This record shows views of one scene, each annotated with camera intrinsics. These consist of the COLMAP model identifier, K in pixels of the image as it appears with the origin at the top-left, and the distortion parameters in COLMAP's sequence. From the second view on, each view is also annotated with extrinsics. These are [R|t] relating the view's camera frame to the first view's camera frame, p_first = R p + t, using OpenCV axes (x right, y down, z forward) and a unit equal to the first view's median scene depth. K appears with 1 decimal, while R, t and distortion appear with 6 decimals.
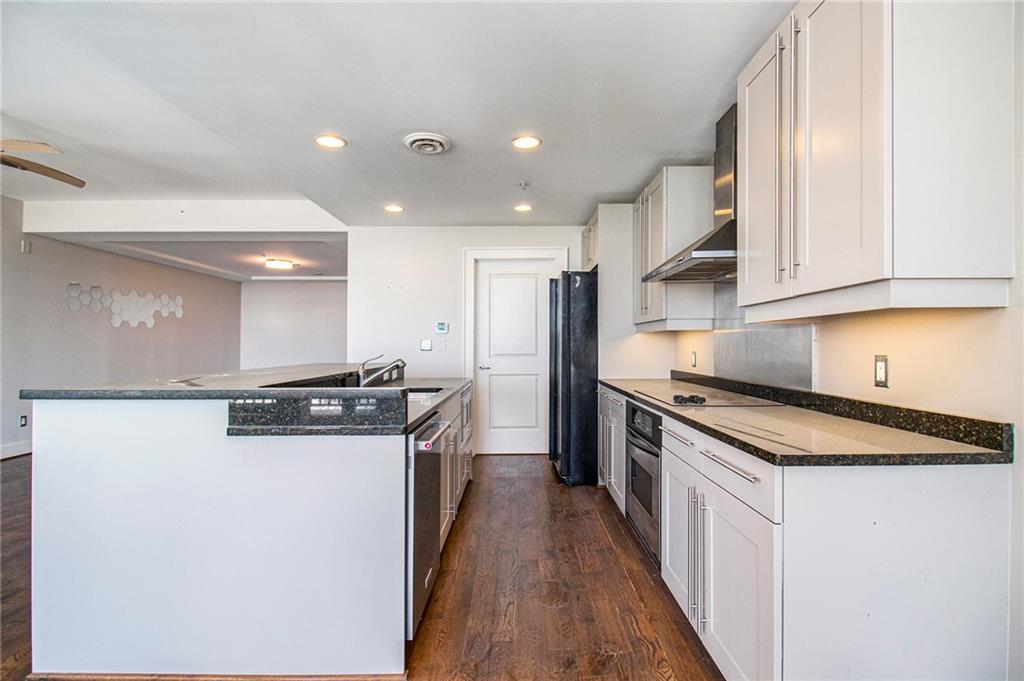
lens RADIAL K [[482.1, 0, 506.9], [0, 482.1, 345.5], [0, 0, 1]] dist [-0.006124, -0.011091]
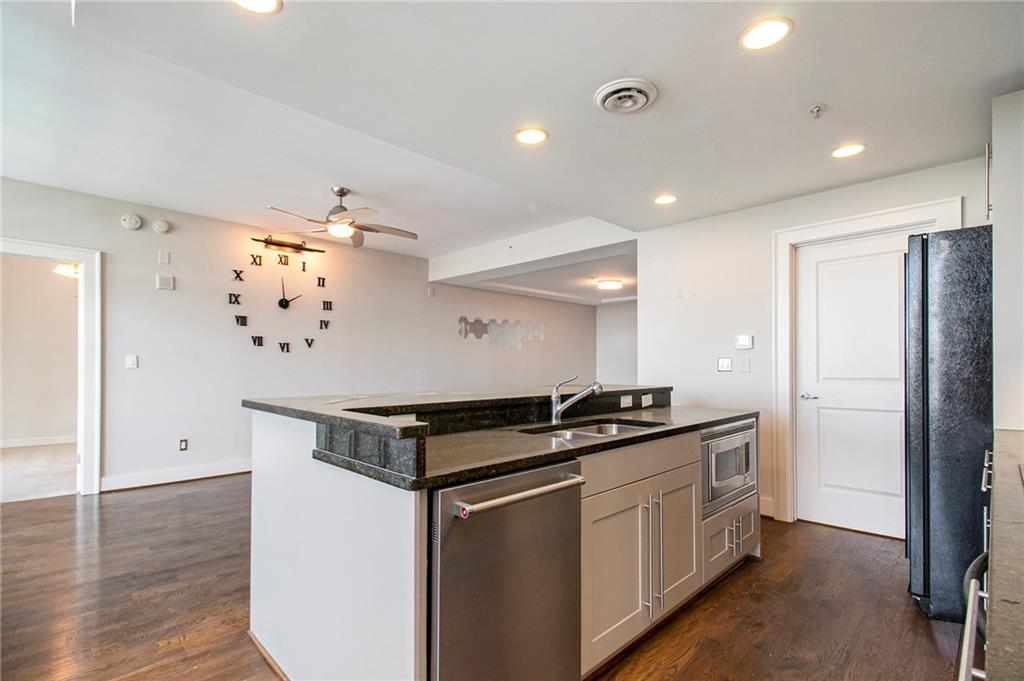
lens RADIAL K [[482.1, 0, 522.0], [0, 482.1, 354.0], [0, 0, 1]] dist [-0.006124, -0.011091]
pose [[0.717509, -0.014832, -0.696391, 0.140508], [-0.001129, 0.999747, -0.022456, -0.000104], [0.696548, 0.016899, 0.717311, 0.209527]]
